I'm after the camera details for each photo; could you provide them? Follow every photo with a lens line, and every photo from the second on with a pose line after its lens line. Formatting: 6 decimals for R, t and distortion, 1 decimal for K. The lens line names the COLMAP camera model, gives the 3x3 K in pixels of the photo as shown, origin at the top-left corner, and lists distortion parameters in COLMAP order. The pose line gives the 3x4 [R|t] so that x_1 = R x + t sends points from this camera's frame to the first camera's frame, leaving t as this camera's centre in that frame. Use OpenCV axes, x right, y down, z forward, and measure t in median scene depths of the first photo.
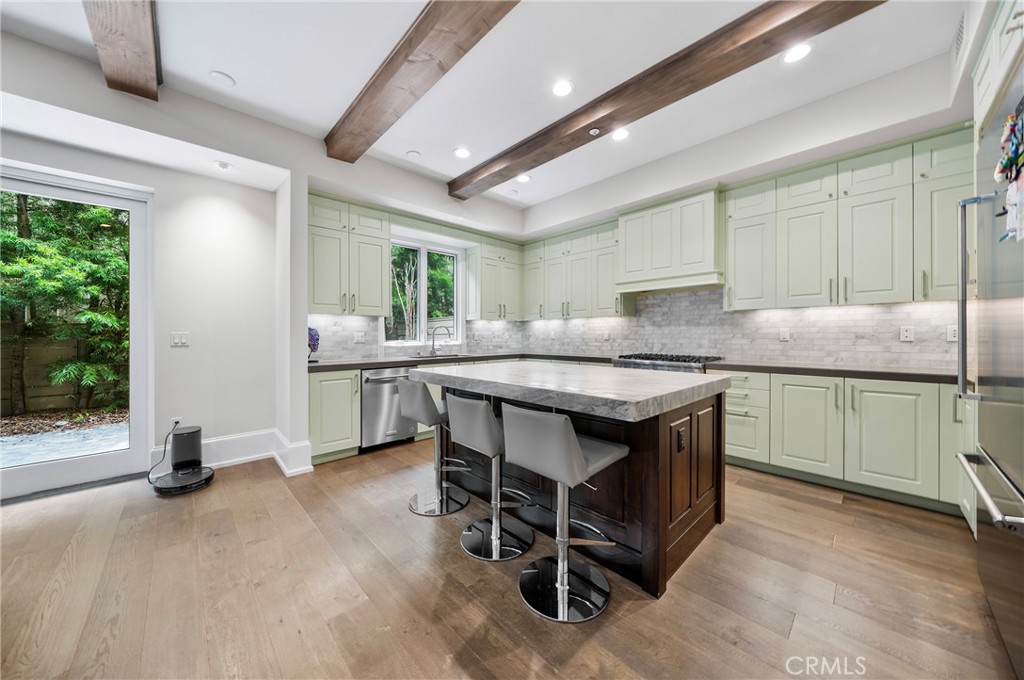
lens RADIAL K [[351.4, 0, 507.7], [0, 351.4, 335.4], [0, 0, 1]] dist [-0.003653, -0.000284]
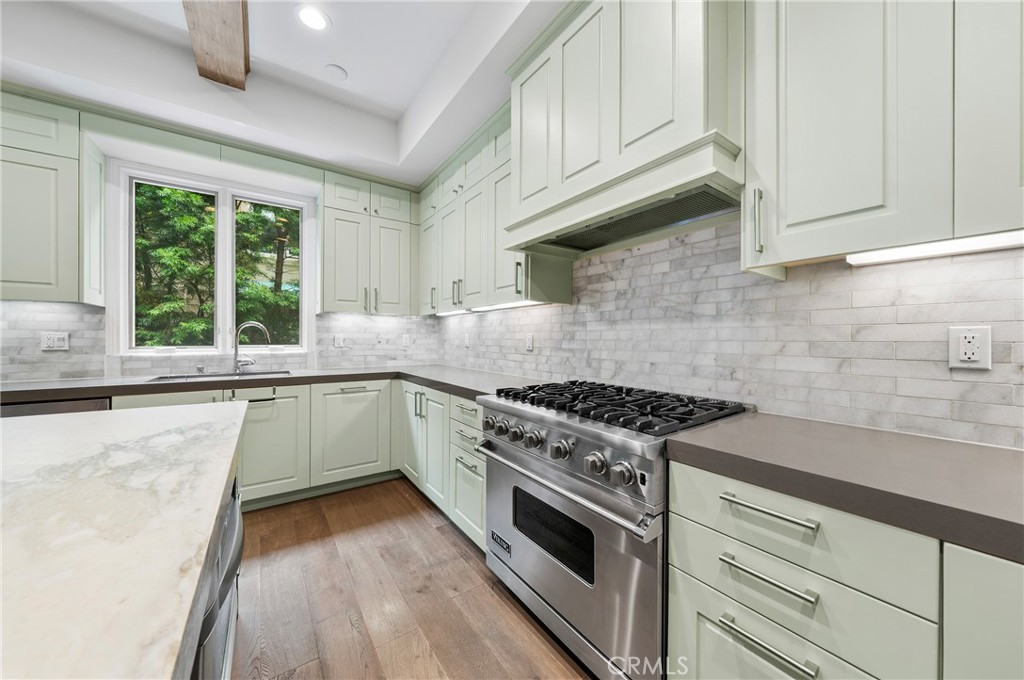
lens RADIAL K [[351.4, 0, 510.6], [0, 351.4, 338.9], [0, 0, 1]] dist [-0.003653, -0.000284]
pose [[0.989240, 0.008475, -0.146053, 0.386767], [-0.008402, 0.999964, 0.001113, -0.004942], [0.146057, 0.000126, 0.989276, 0.556553]]
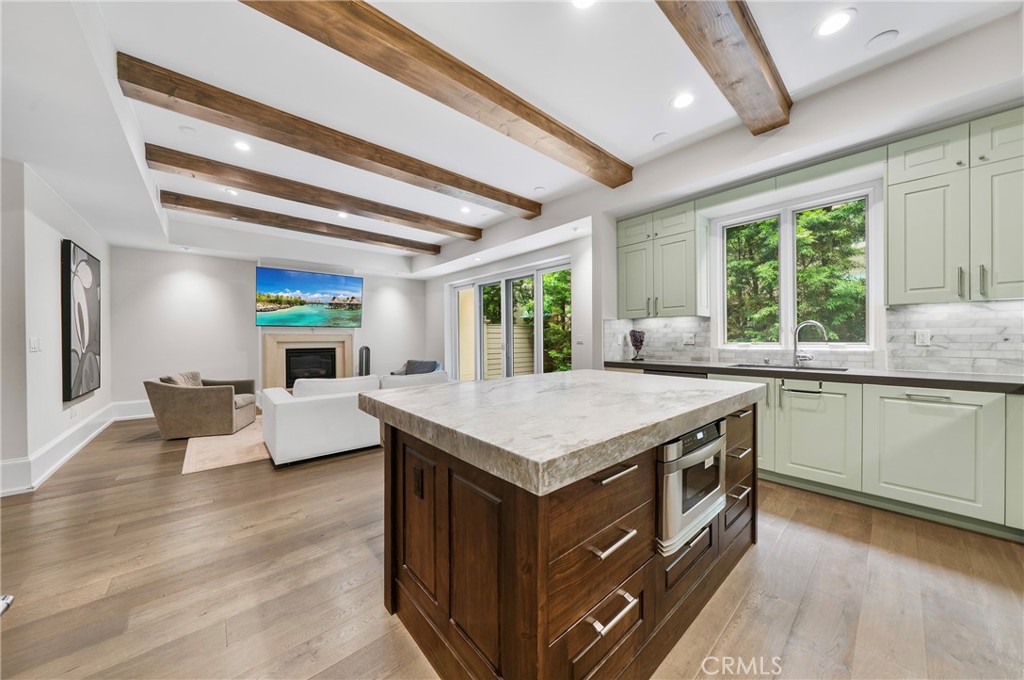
lens RADIAL K [[351.4, 0, 504.2], [0, 351.4, 339.9], [0, 0, 1]] dist [-0.003653, -0.000284]
pose [[-0.054614, 0.011148, -0.998445, 0.571902], [0.006472, 0.999921, 0.010811, -0.004941], [0.998487, -0.005871, -0.054681, 0.551072]]
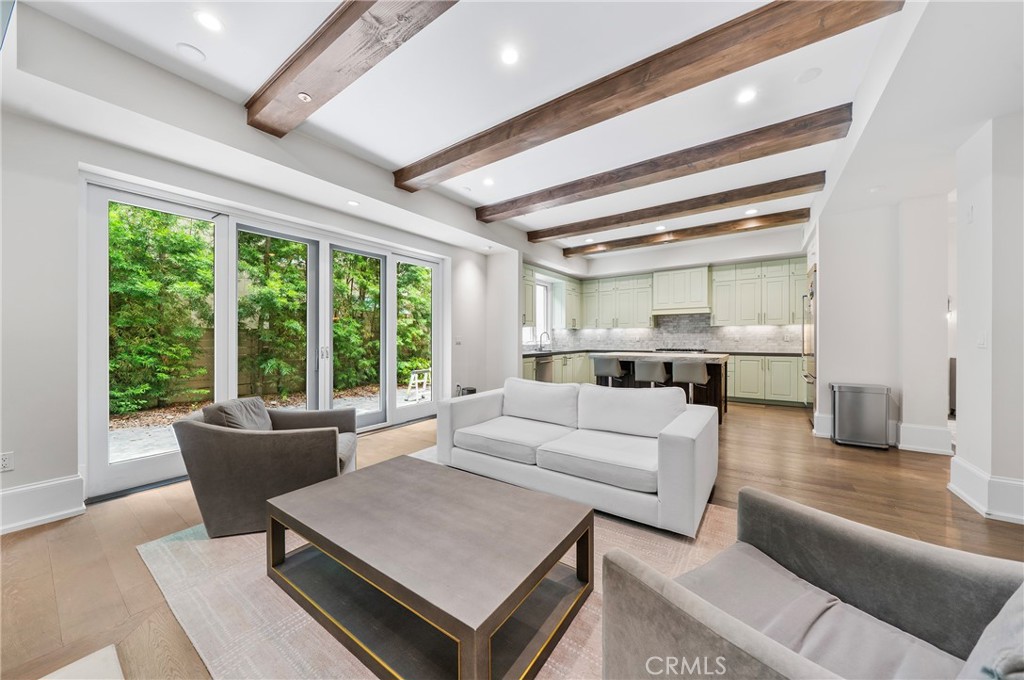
lens RADIAL K [[351.4, 0, 512.0], [0, 351.4, 341.3], [0, 0, 1]] dist [-0.003653, -0.000284]
pose [[0.978953, -0.000545, 0.204084, -0.779932], [-0.000961, 0.999973, 0.007281, 0.003127], [-0.204083, -0.007323, 0.978926, -0.634155]]
